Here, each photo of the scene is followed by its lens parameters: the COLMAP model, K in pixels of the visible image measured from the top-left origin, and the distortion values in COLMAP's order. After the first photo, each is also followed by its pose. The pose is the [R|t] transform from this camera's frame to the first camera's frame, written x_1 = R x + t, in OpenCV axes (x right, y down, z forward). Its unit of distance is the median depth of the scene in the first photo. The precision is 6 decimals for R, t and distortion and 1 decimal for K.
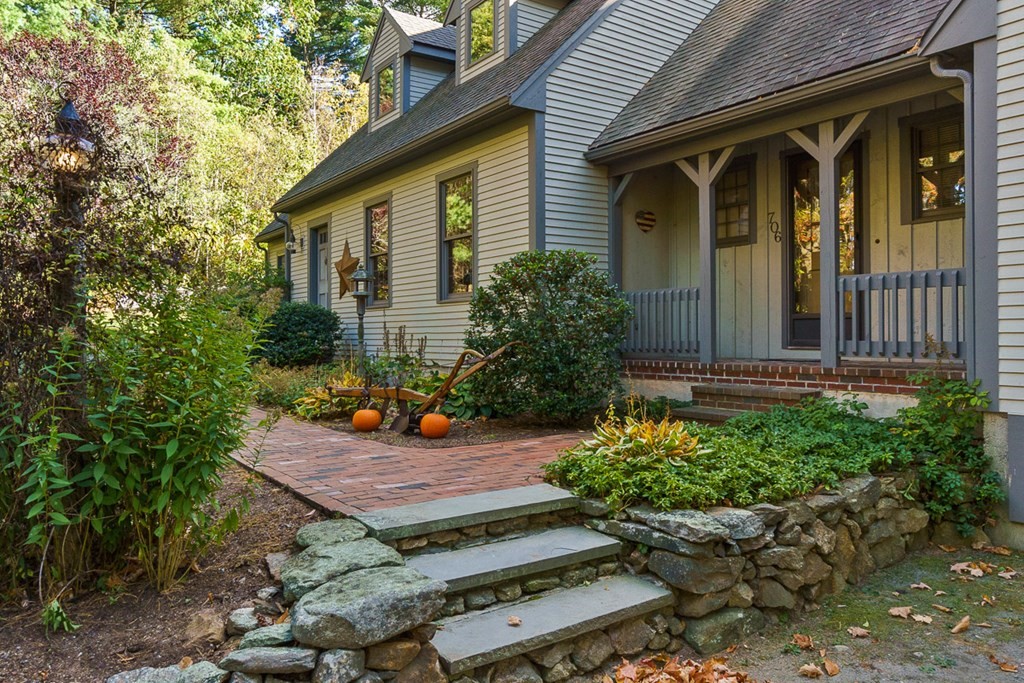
lens RADIAL K [[746.7, 0, 512.0], [0, 746.7, 341.5], [0, 0, 1]] dist [-0.038938, 0.003280]
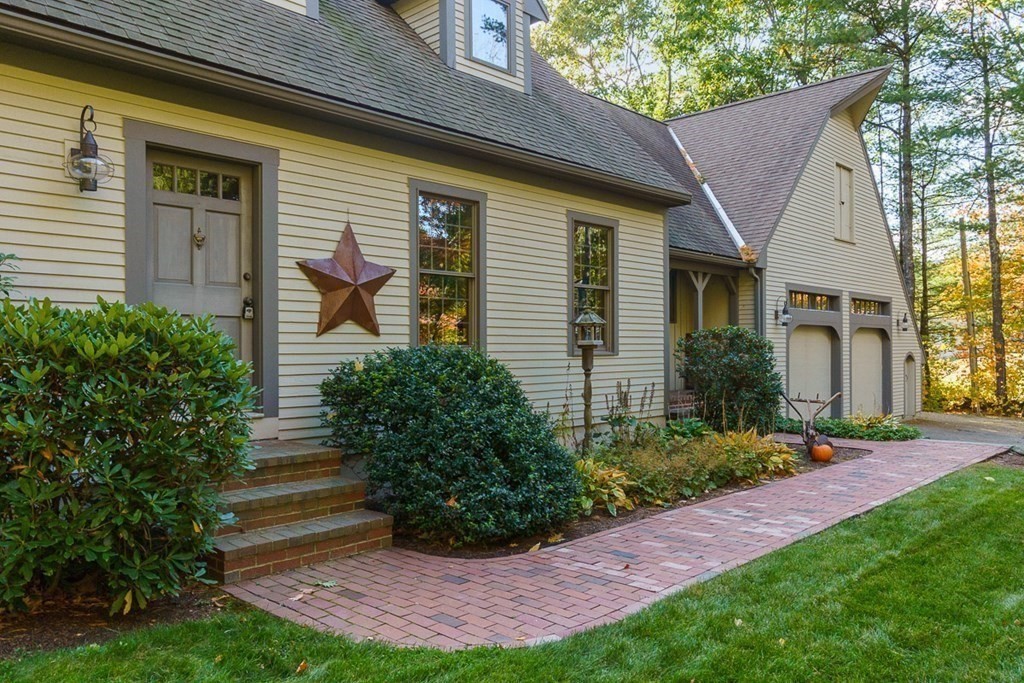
lens RADIAL K [[746.7, 0, 512.0], [0, 746.7, 341.5], [0, 0, 1]] dist [-0.038938, 0.003280]
pose [[-0.194757, 0.006911, 0.980827, -1.092773], [0.008075, 0.999953, -0.005443, -0.071956], [-0.980818, 0.006860, -0.194803, 1.419283]]
